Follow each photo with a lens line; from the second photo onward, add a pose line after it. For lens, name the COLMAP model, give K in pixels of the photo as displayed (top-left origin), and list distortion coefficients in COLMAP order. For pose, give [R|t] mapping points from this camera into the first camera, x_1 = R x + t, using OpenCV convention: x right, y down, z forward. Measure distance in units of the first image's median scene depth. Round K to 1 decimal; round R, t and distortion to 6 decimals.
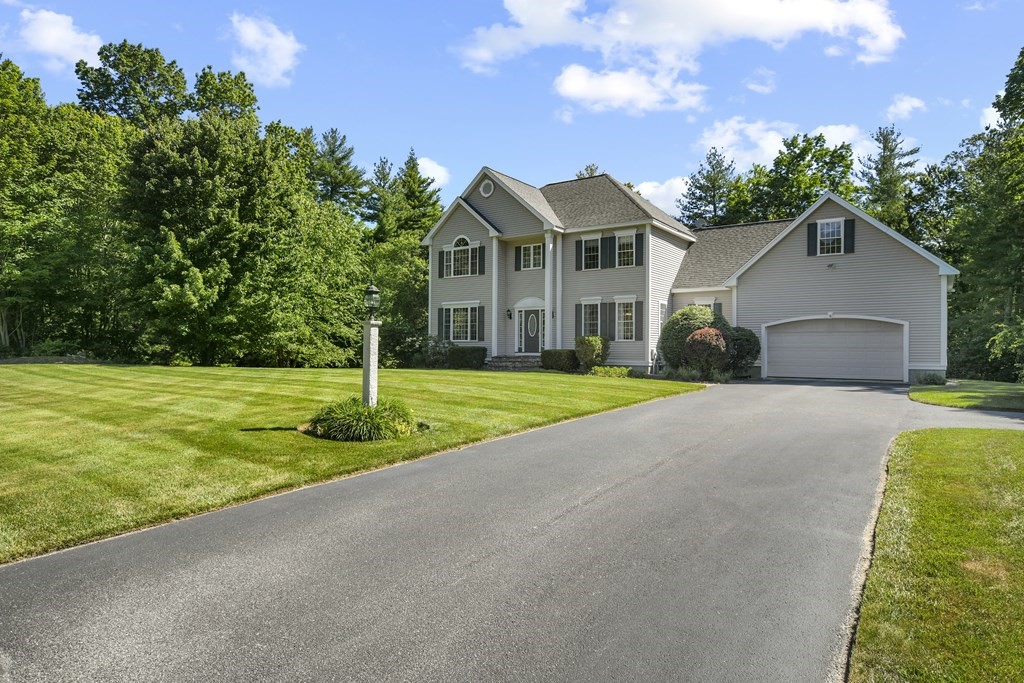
lens RADIAL K [[606.7, 0, 507.4], [0, 606.7, 341.4], [0, 0, 1]] dist [-0.007257, -0.001800]
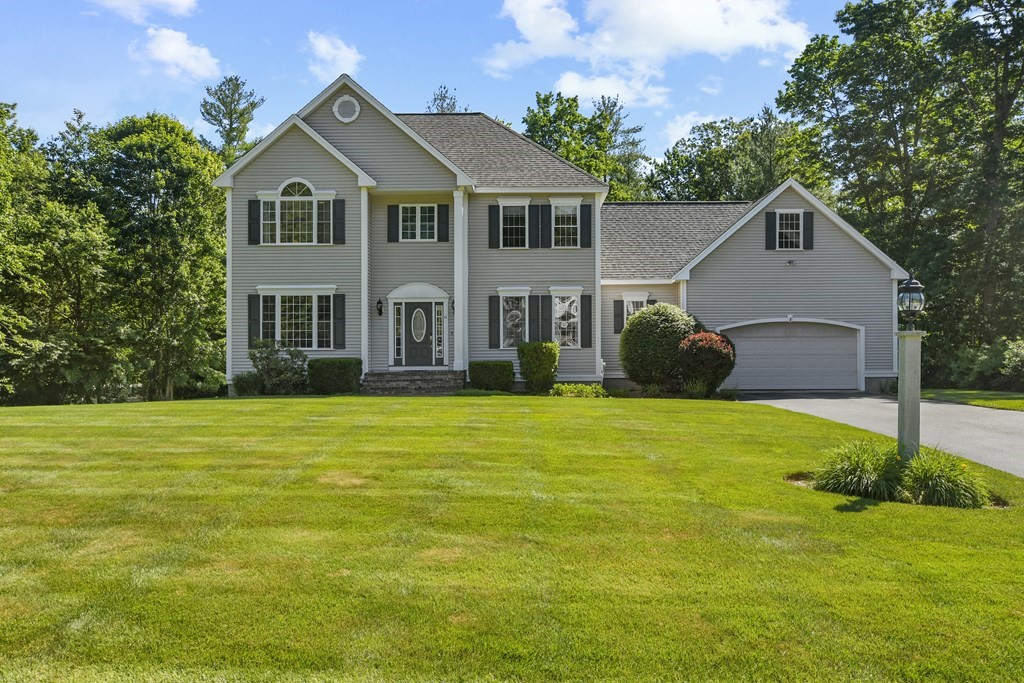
lens RADIAL K [[849.3, 0, 515.6], [0, 849.3, 343.9], [0, 0, 1]] dist [0.001998, -0.000643]
pose [[0.817029, -0.003781, 0.576584, -0.414307], [0.002991, 0.999993, 0.002318, -0.007781], [-0.576589, -0.000169, 0.817034, 0.174796]]
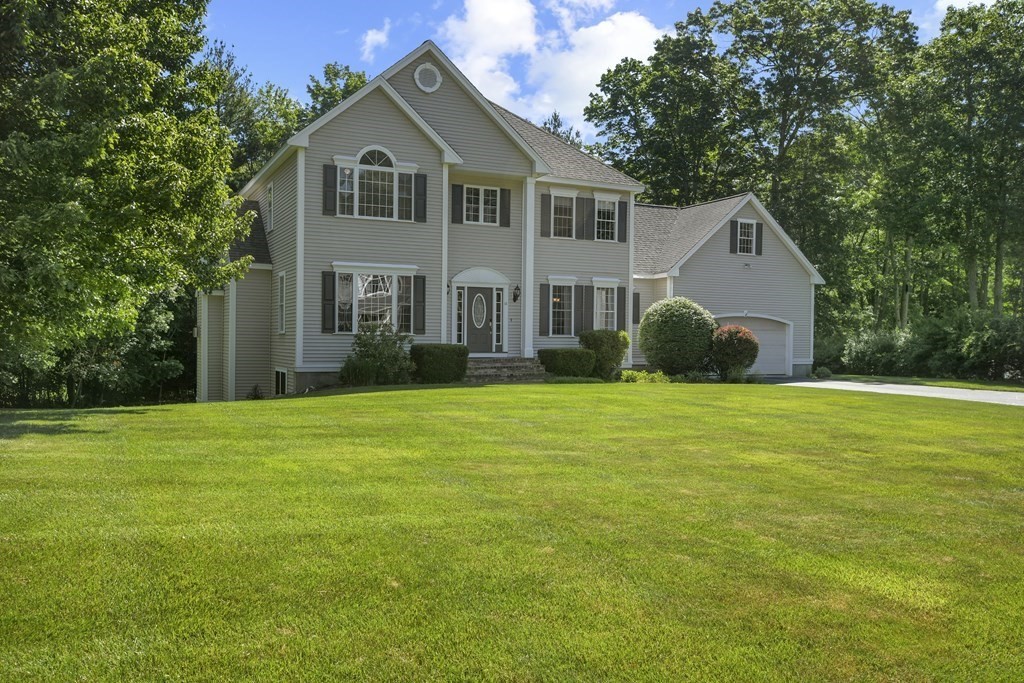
lens RADIAL K [[849.3, 0, 512.8], [0, 849.3, 339.1], [0, 0, 1]] dist [0.001998, -0.000643]
pose [[0.467828, -0.003205, 0.883814, -0.751449], [-0.018922, 0.999728, 0.013642, -0.009396], [-0.883617, -0.023105, 0.467640, 0.545642]]
